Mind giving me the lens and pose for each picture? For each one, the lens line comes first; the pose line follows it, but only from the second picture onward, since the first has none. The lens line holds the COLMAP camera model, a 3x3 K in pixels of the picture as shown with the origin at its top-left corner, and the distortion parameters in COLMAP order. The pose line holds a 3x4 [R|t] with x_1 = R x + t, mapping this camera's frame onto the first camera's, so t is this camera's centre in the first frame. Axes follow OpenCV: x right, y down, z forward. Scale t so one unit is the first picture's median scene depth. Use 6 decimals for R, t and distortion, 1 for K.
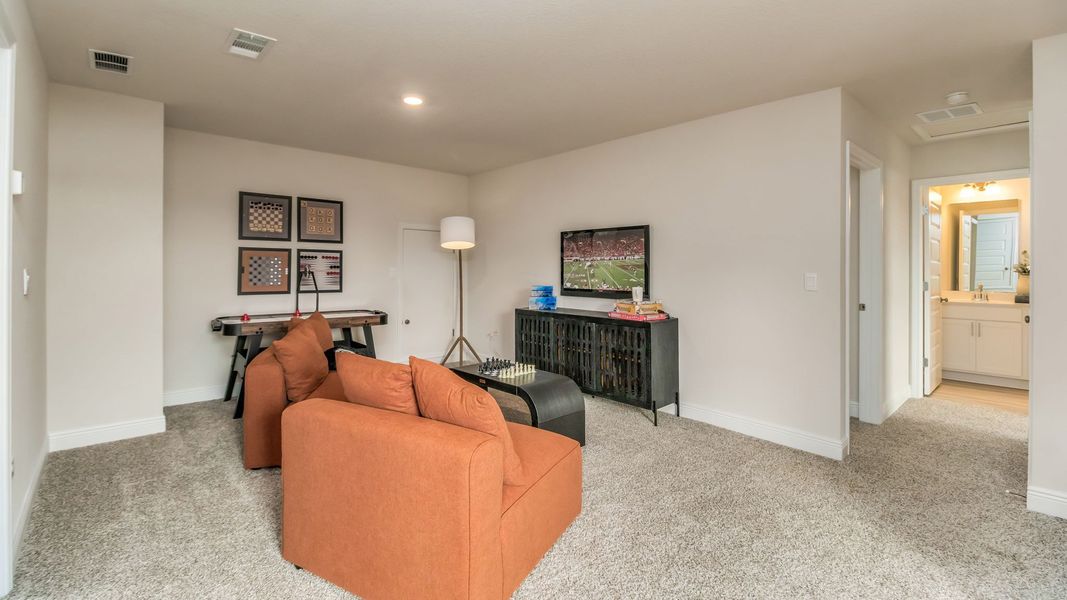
lens RADIAL K [[473.5, 0, 531.2], [0, 473.5, 265.0], [0, 0, 1]] dist [-0.016935, -0.000901]
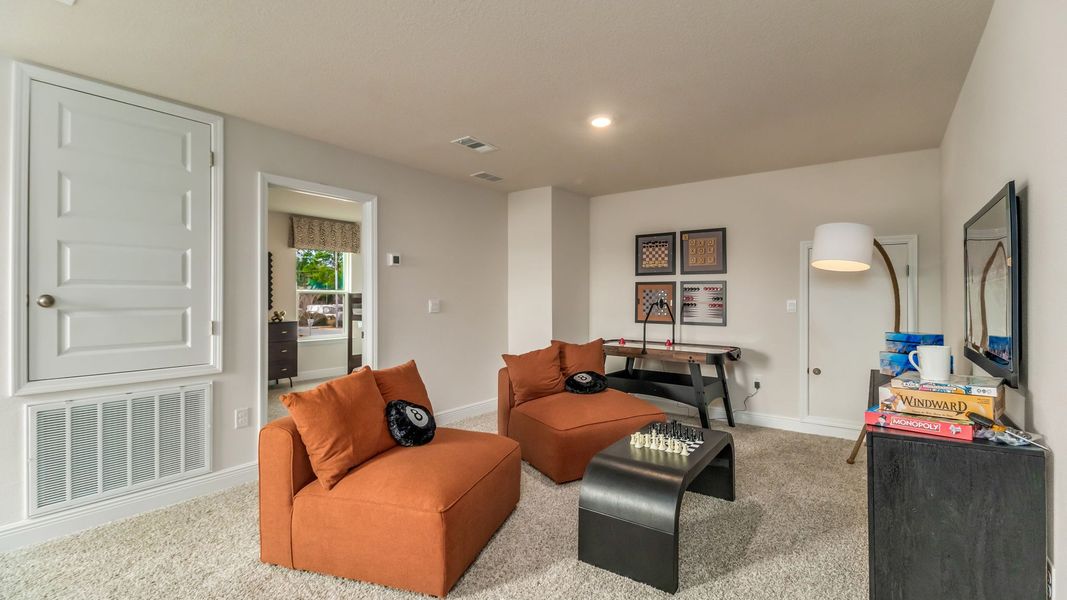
lens RADIAL K [[470.7, 0, 537.7], [0, 470.7, 291.5], [0, 0, 1]] dist [-0.001055, -0.007113]
pose [[0.185753, -0.019629, -0.982400, 0.475161], [0.003832, 0.999807, -0.019252, 0.006920], [0.982589, -0.000189, 0.185793, 0.513608]]
